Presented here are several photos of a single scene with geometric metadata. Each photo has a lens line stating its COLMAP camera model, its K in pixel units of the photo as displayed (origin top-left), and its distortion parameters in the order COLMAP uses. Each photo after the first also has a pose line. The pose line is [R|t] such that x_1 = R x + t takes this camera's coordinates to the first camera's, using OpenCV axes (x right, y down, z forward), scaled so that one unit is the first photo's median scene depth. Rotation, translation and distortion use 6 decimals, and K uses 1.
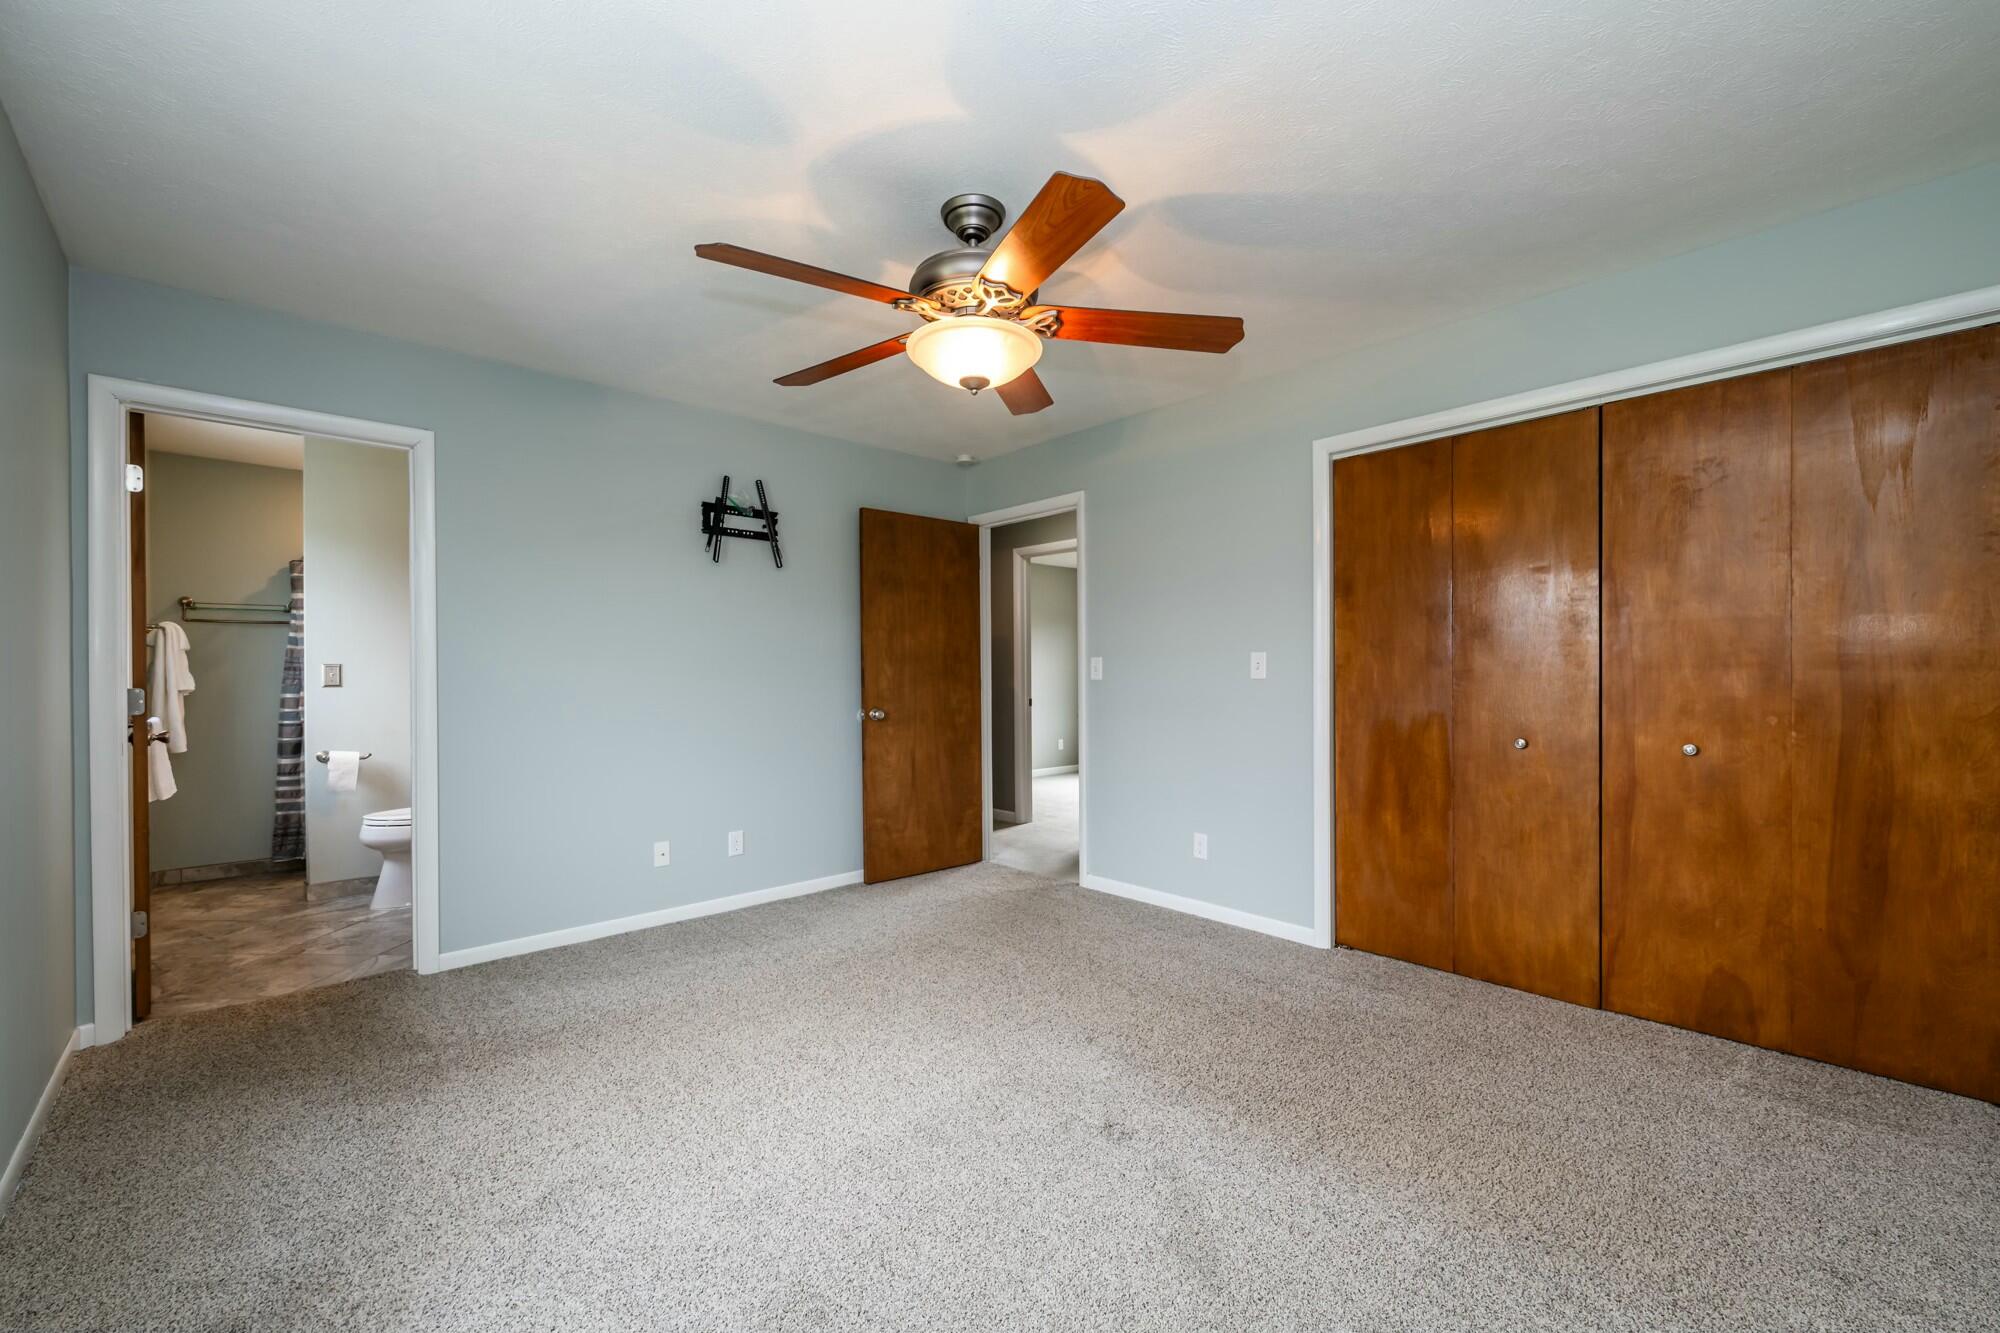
lens RADIAL K [[815.8, 0, 994.3], [0, 815.8, 678.3], [0, 0, 1]] dist [0.002544, -0.001285]
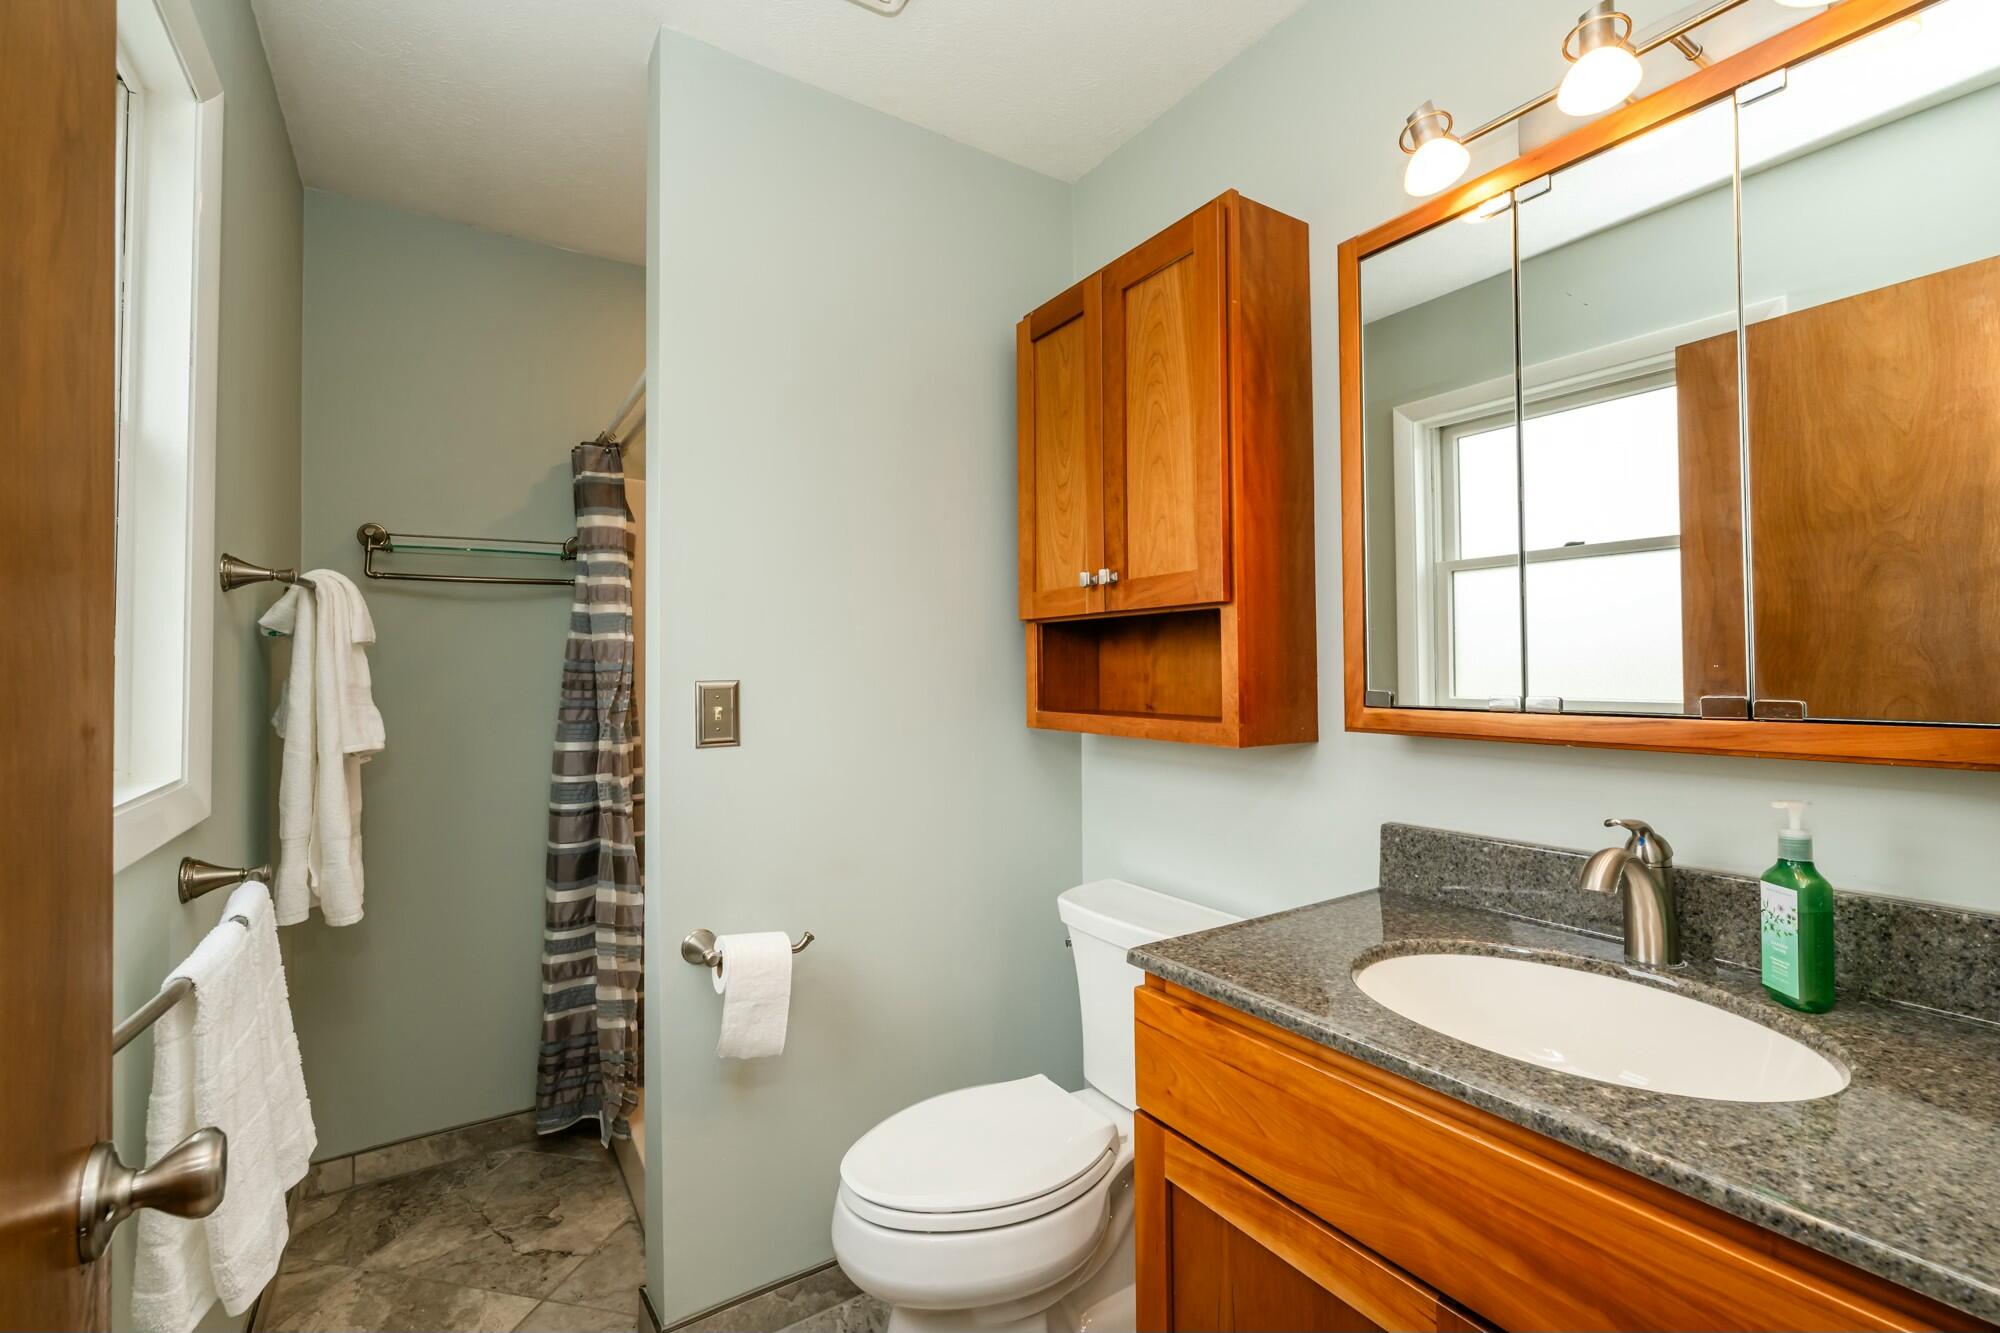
lens RADIAL K [[864.0, 0, 1001.6], [0, 864.0, 652.3], [0, 0, 1]] dist [-0.004694, 0.000699]
pose [[0.987313, 0.000143, -0.158786, -0.577052], [-0.003787, 0.999736, -0.022651, -0.020403], [0.158741, 0.022965, 0.987053, 0.592743]]
